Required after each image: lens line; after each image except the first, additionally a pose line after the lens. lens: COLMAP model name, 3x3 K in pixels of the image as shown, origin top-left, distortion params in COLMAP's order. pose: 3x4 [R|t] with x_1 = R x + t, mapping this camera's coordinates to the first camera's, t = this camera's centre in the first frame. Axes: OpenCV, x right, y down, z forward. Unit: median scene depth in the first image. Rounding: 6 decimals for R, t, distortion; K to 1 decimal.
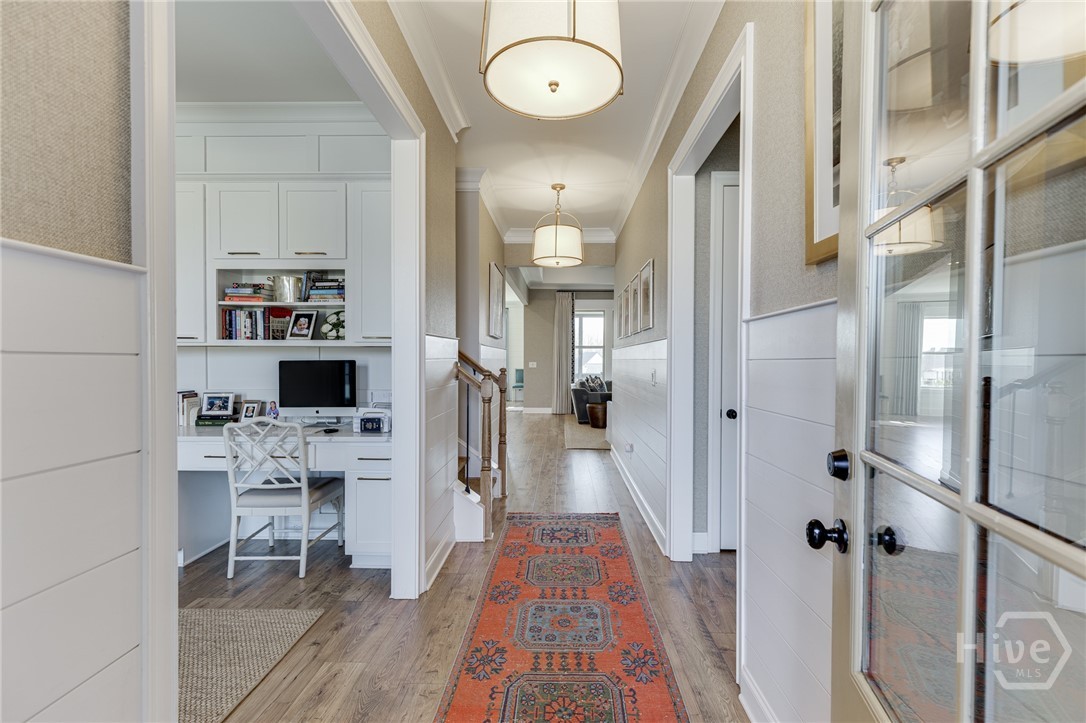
lens RADIAL K [[493.4, 0, 548.4], [0, 493.4, 359.2], [0, 0, 1]] dist [0.006909, -0.000261]
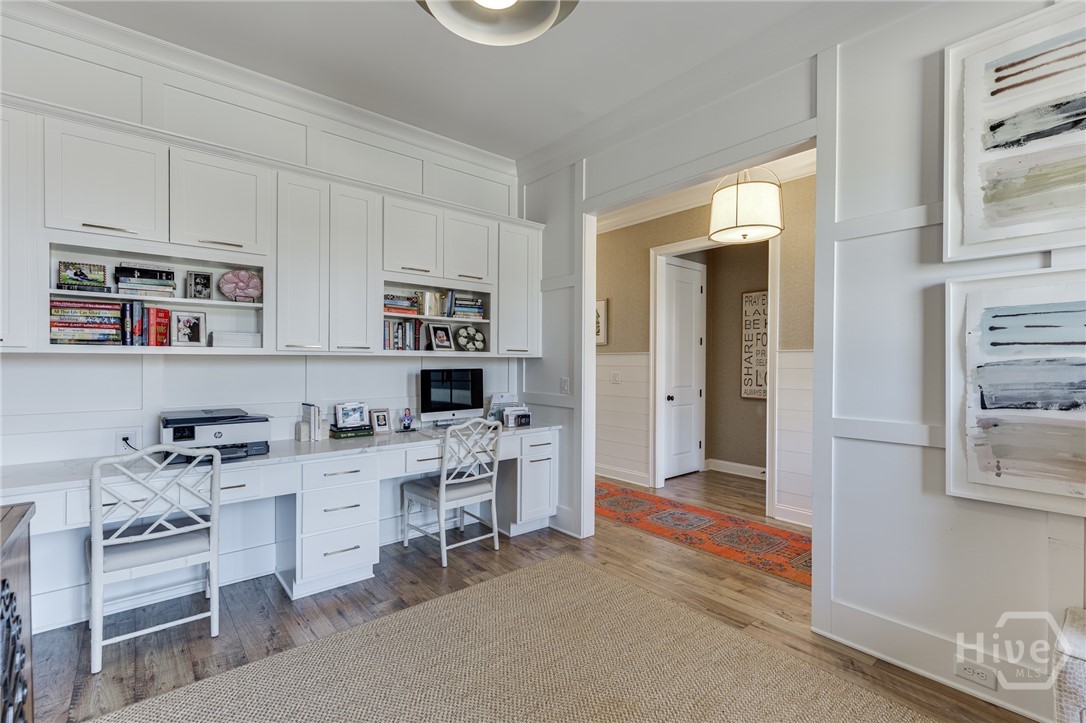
lens RADIAL K [[485.8, 0, 549.1], [0, 485.8, 363.2], [0, 0, 1]] dist [0.006792, -0.000284]
pose [[0.742617, 0.000034, 0.669717, -1.057140], [0.007469, 0.999937, -0.008332, -0.000159], [-0.669675, 0.011189, 0.742570, 0.030895]]
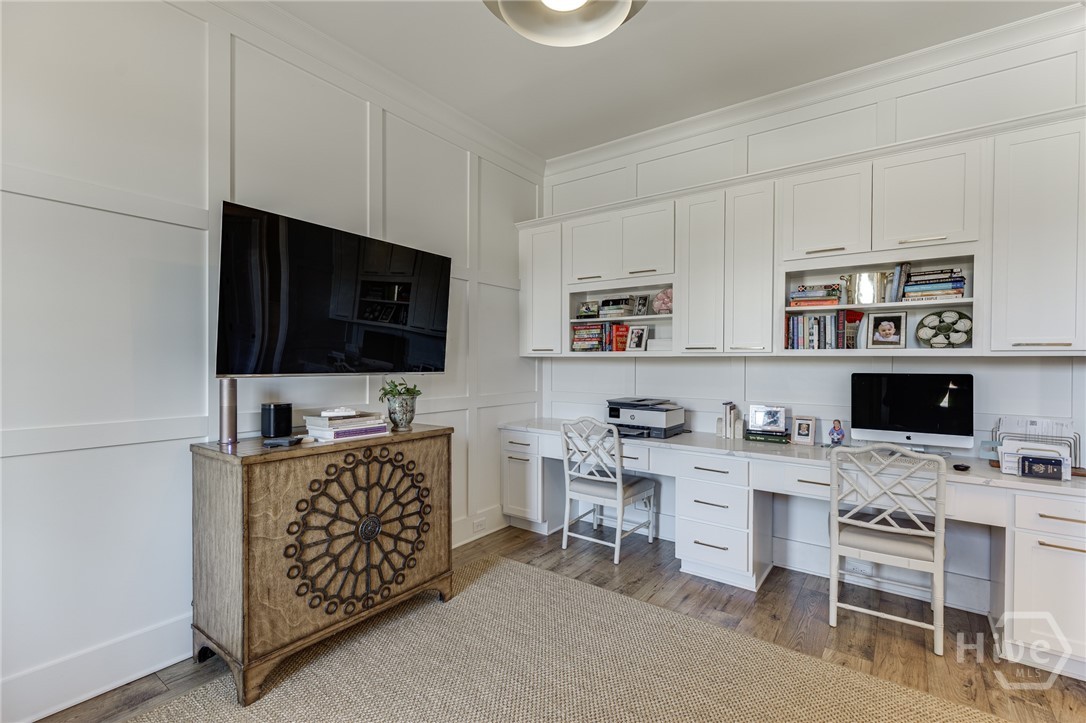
lens RADIAL K [[485.8, 0, 549.1], [0, 485.8, 363.2], [0, 0, 1]] dist [0.006792, -0.000284]
pose [[0.822639, 0.006924, -0.568522, -0.502878], [-0.013959, 0.999870, -0.008021, -0.000059], [0.568392, 0.014534, 0.822629, 0.015151]]
